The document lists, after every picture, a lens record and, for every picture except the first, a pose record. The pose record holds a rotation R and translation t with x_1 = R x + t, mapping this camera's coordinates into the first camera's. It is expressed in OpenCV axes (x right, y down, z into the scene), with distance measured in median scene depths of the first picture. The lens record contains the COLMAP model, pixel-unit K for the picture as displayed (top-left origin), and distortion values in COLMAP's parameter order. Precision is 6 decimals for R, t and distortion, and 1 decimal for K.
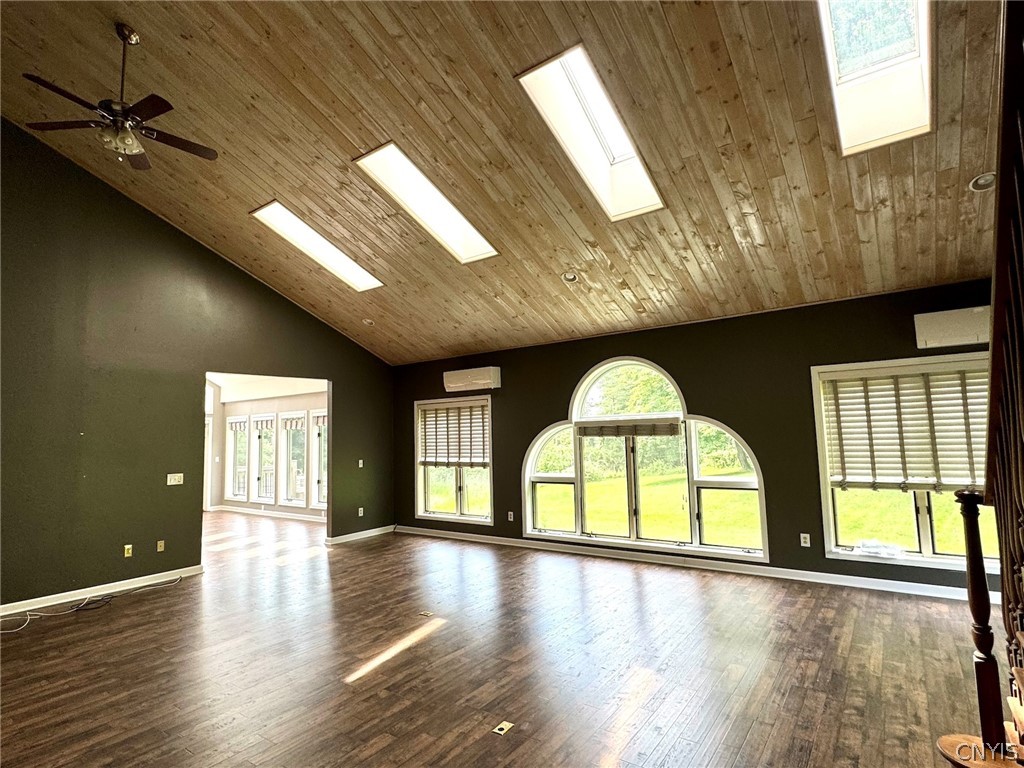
lens RADIAL K [[539.6, 0, 513.8], [0, 539.6, 386.7], [0, 0, 1]] dist [-0.006358, -0.000160]
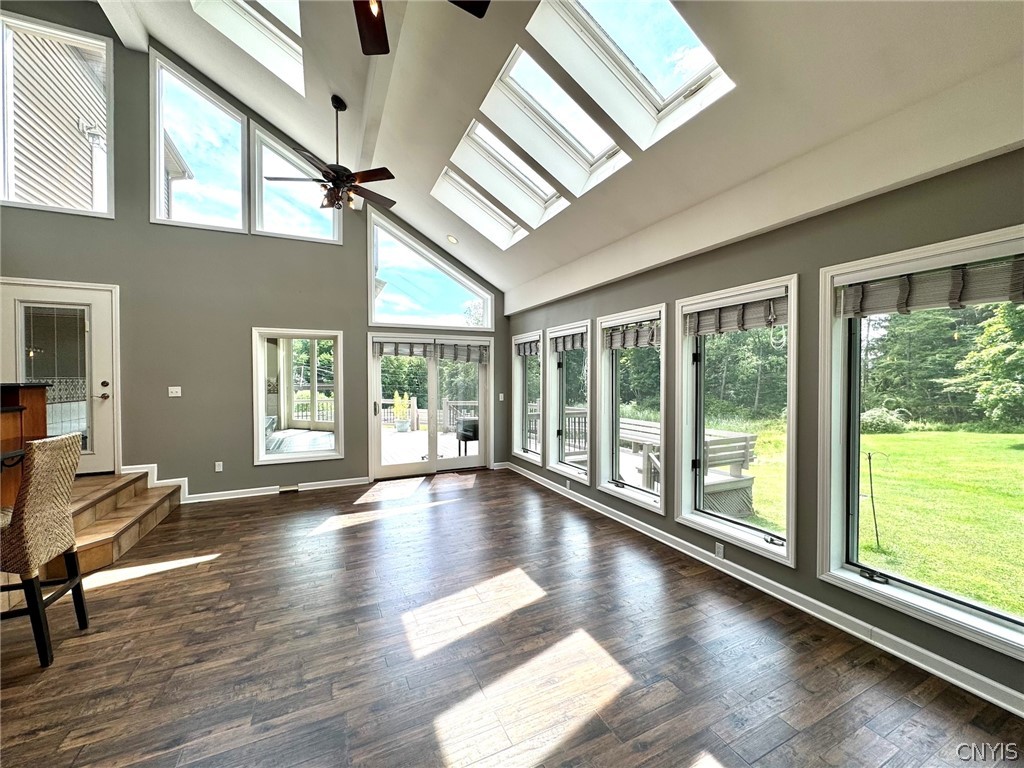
lens RADIAL K [[406.1, 0, 512.4], [0, 406.1, 383.0], [0, 0, 1]] dist [0.001479, -0.000053]
pose [[0.877454, 0.033008, -0.478524, -0.407132], [0.018819, 0.994492, 0.103108, 0.088822], [0.479291, -0.099478, 0.872000, 0.779135]]
